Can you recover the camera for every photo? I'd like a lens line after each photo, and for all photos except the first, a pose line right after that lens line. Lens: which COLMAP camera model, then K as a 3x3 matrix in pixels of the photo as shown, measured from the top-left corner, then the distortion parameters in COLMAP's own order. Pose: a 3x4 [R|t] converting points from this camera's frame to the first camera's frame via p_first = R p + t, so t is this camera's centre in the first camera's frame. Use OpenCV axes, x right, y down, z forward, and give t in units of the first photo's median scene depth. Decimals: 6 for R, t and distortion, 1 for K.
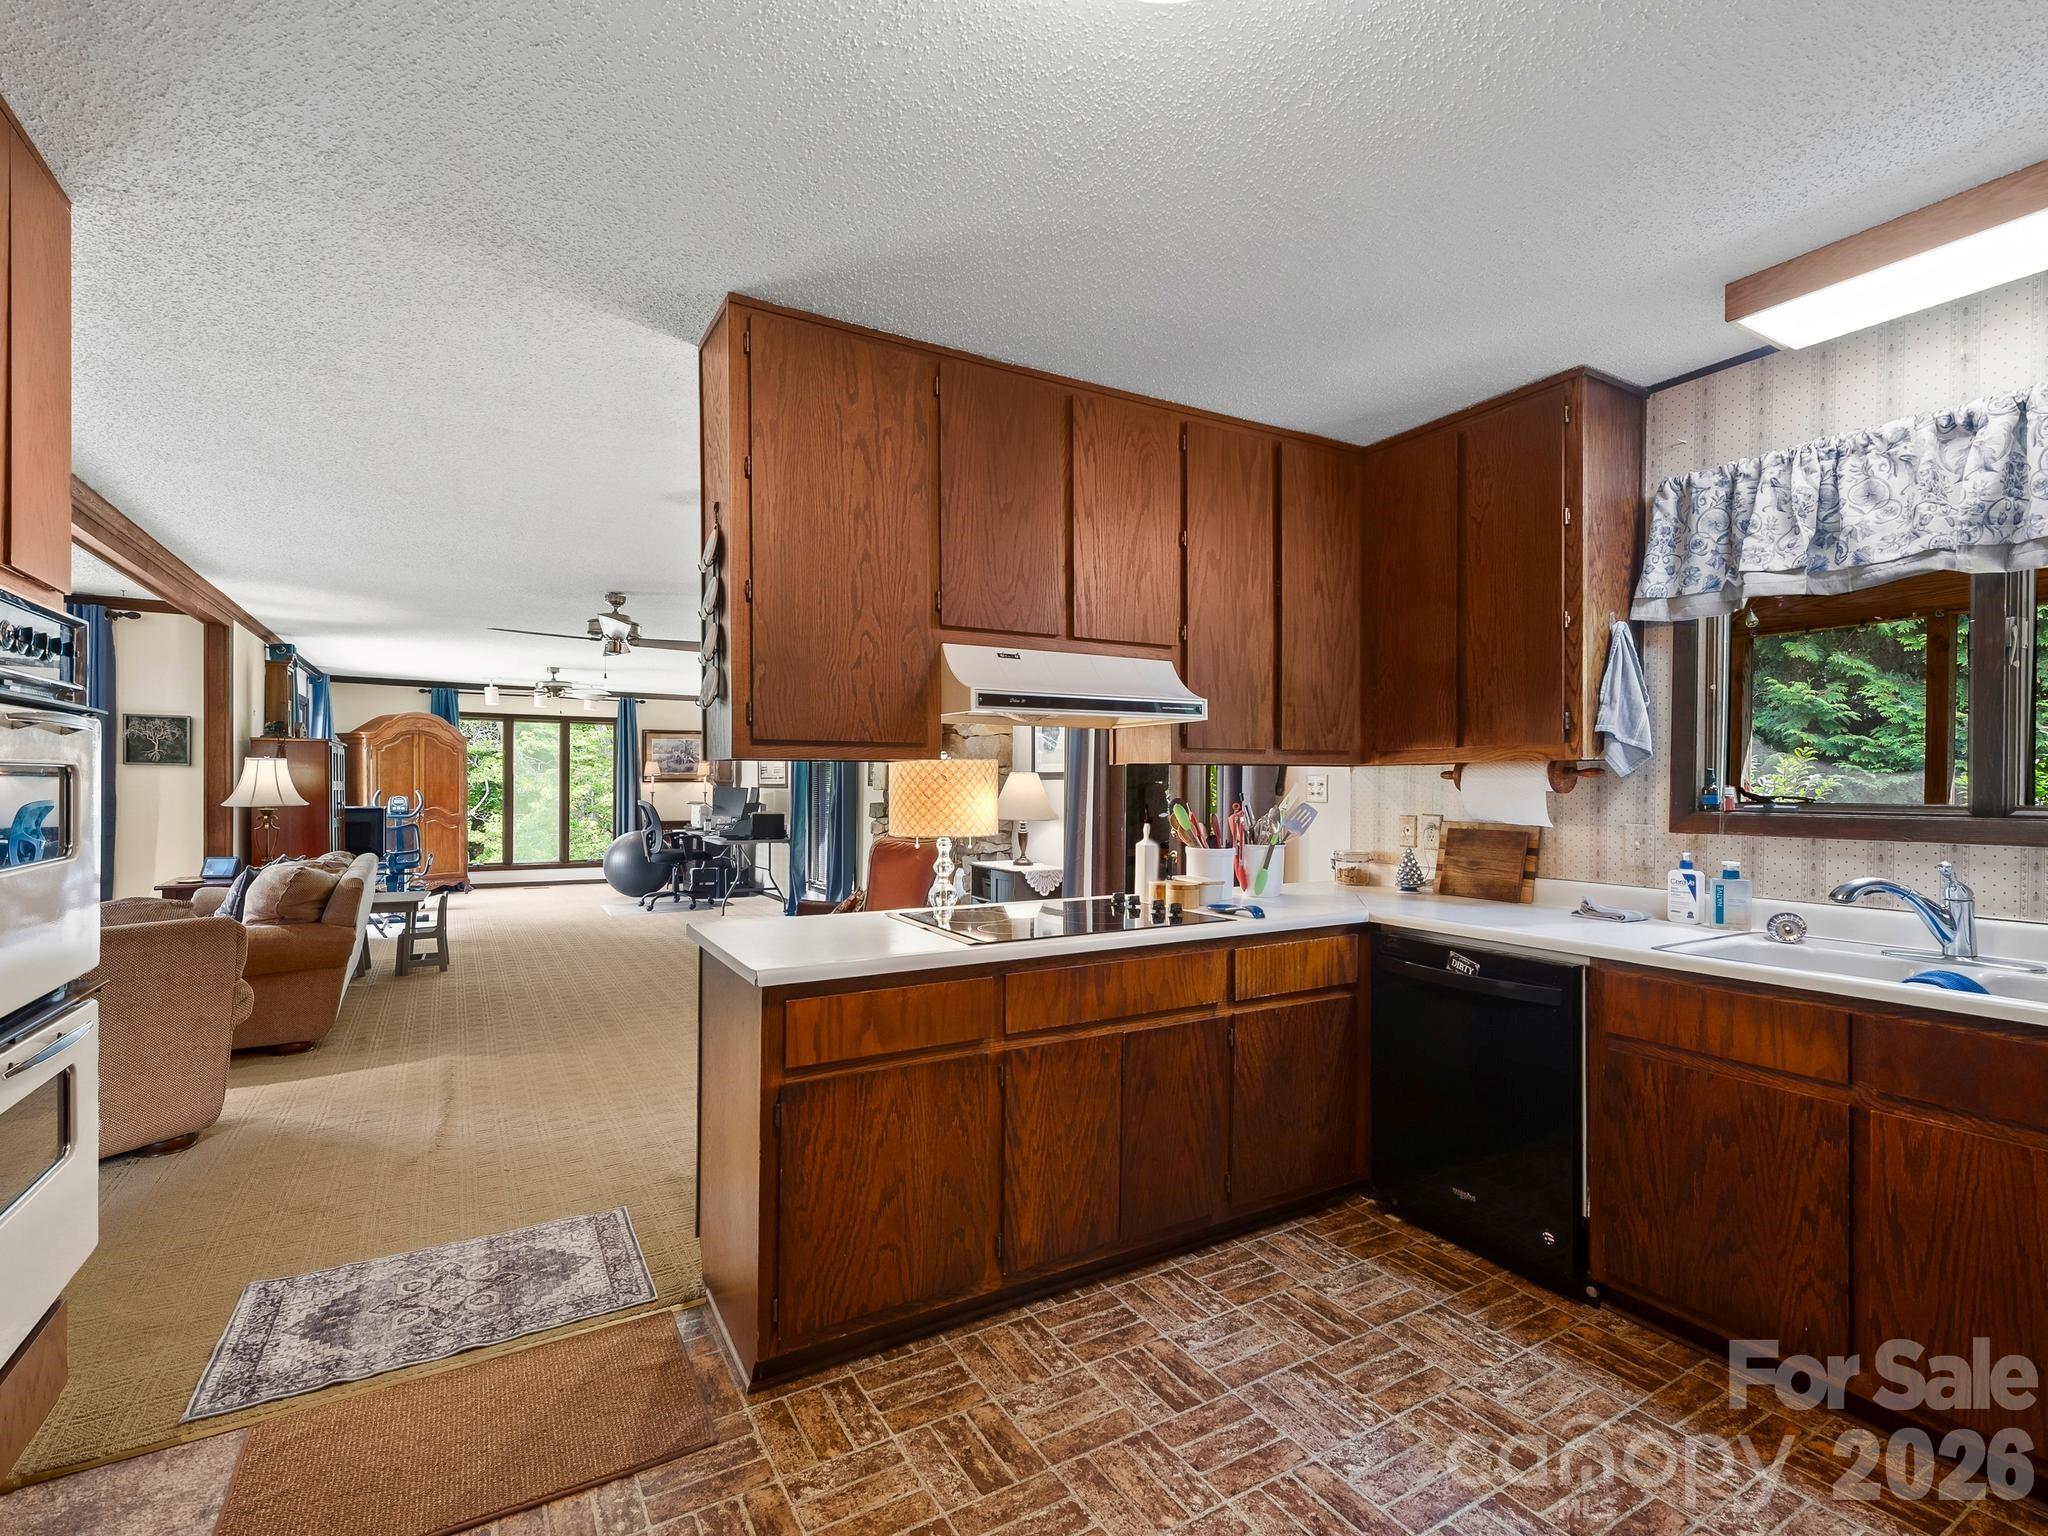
lens RADIAL K [[961.7, 0, 1011.3], [0, 961.7, 789.0], [0, 0, 1]] dist [0.019708, -0.007407]
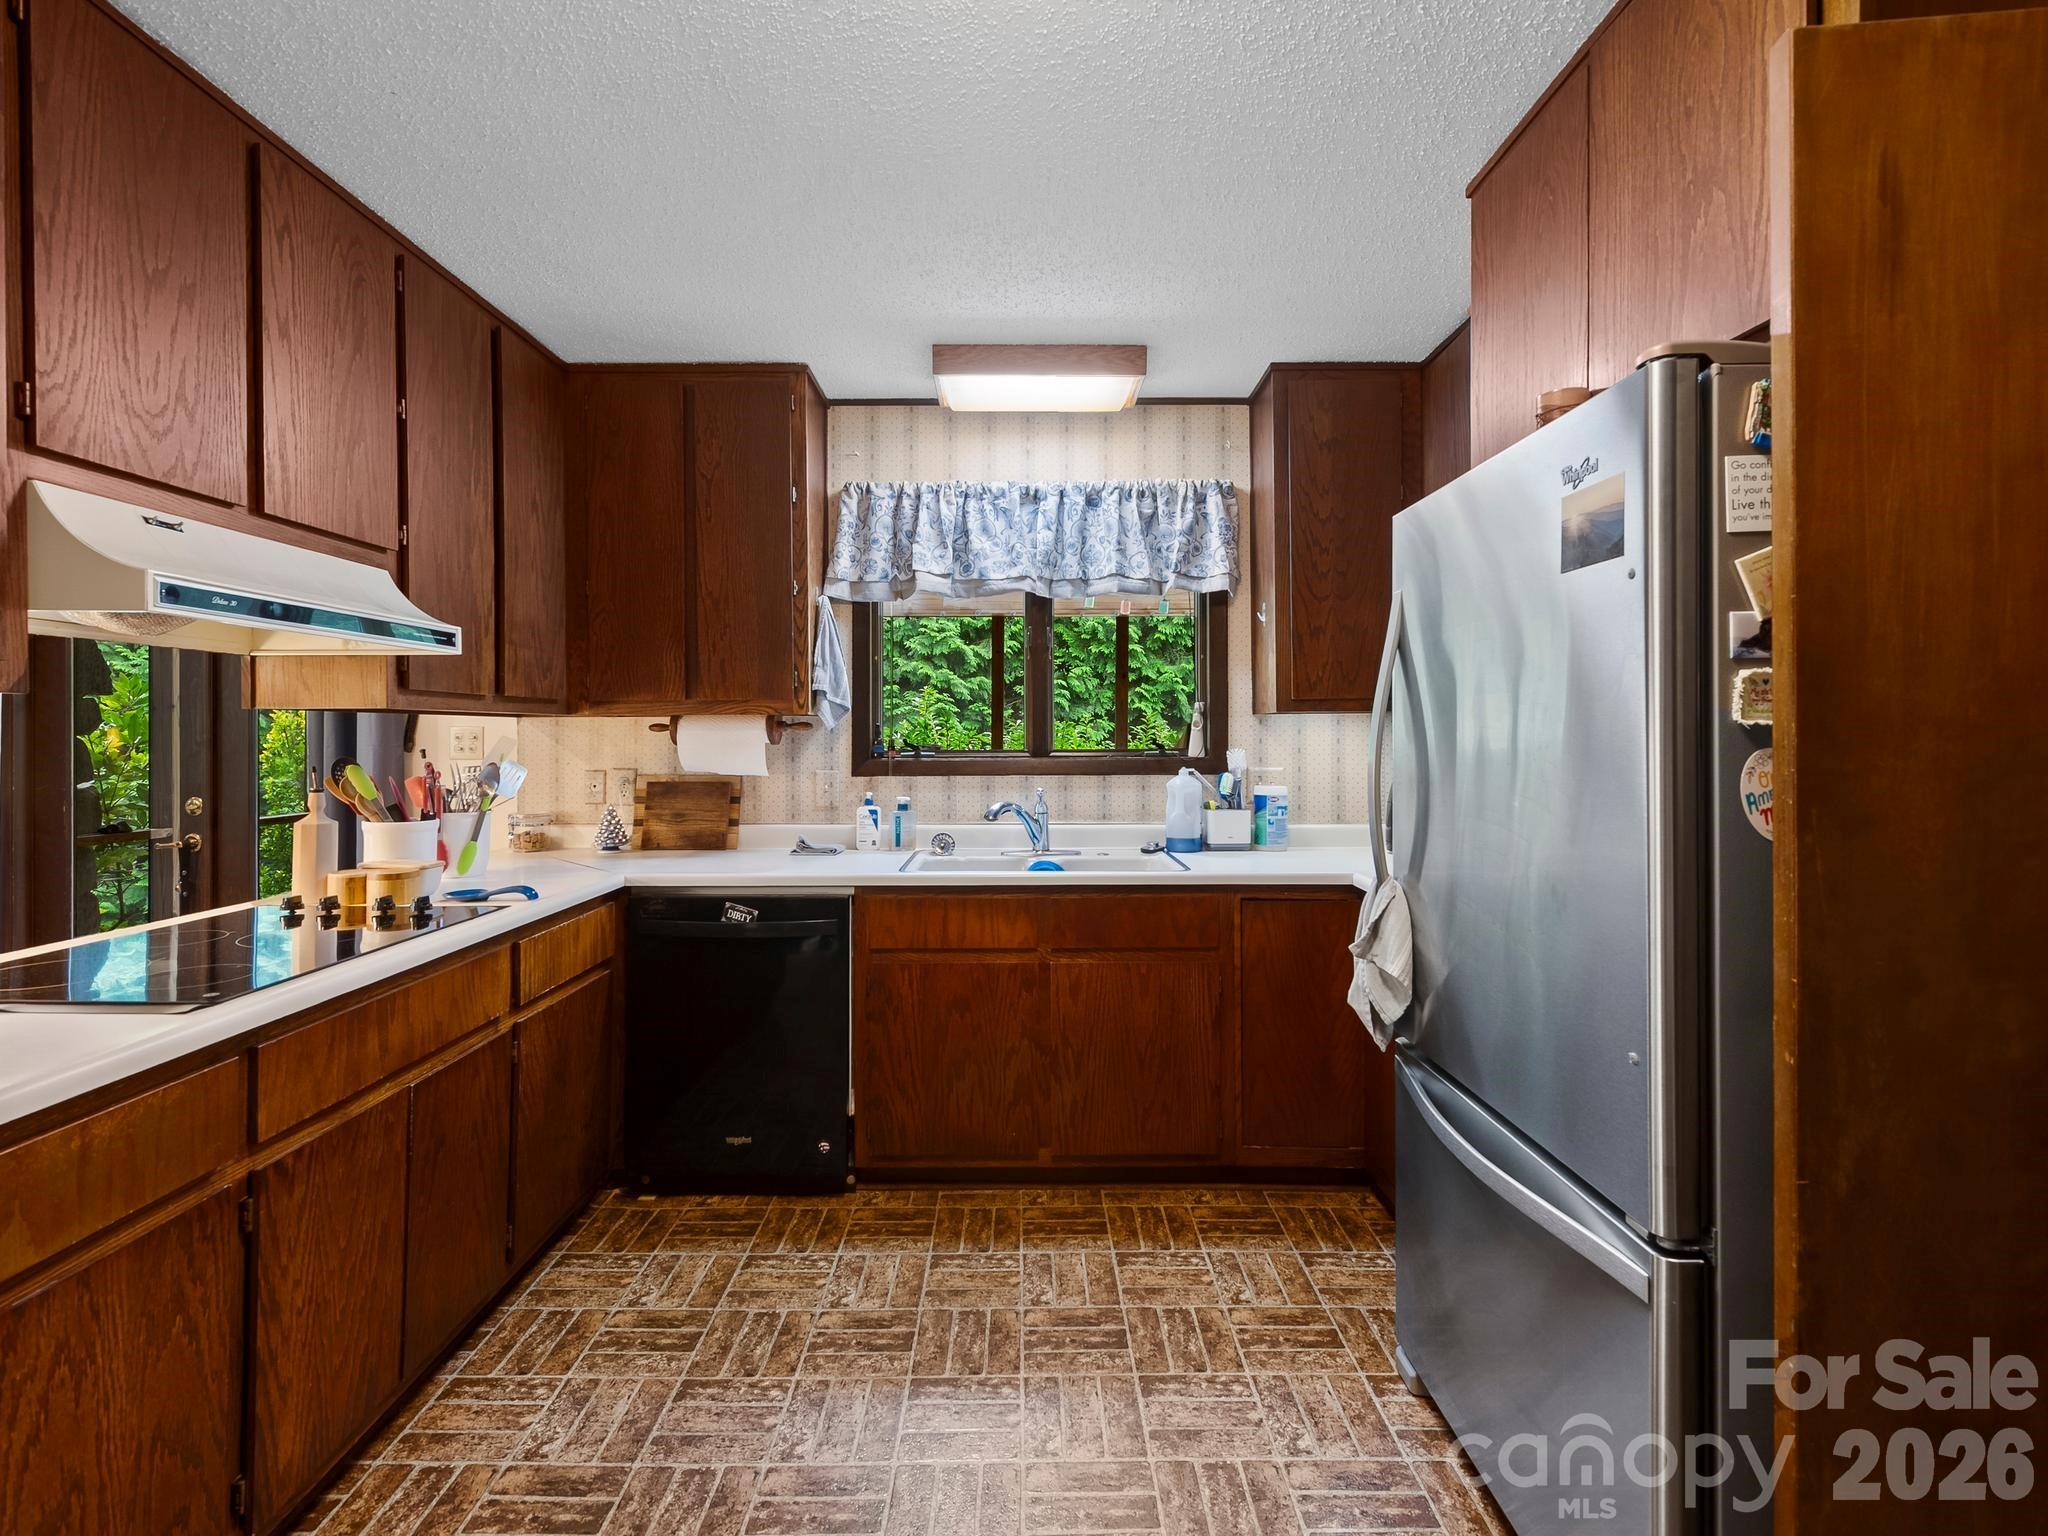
lens RADIAL K [[961.7, 0, 1026.2], [0, 961.7, 738.0], [0, 0, 1]] dist [0.019708, -0.007407]
pose [[0.497573, -0.003127, 0.867417, -0.273666], [0.007393, 0.999972, -0.000636, -0.000542], [-0.867391, 0.006729, 0.497582, 0.241377]]
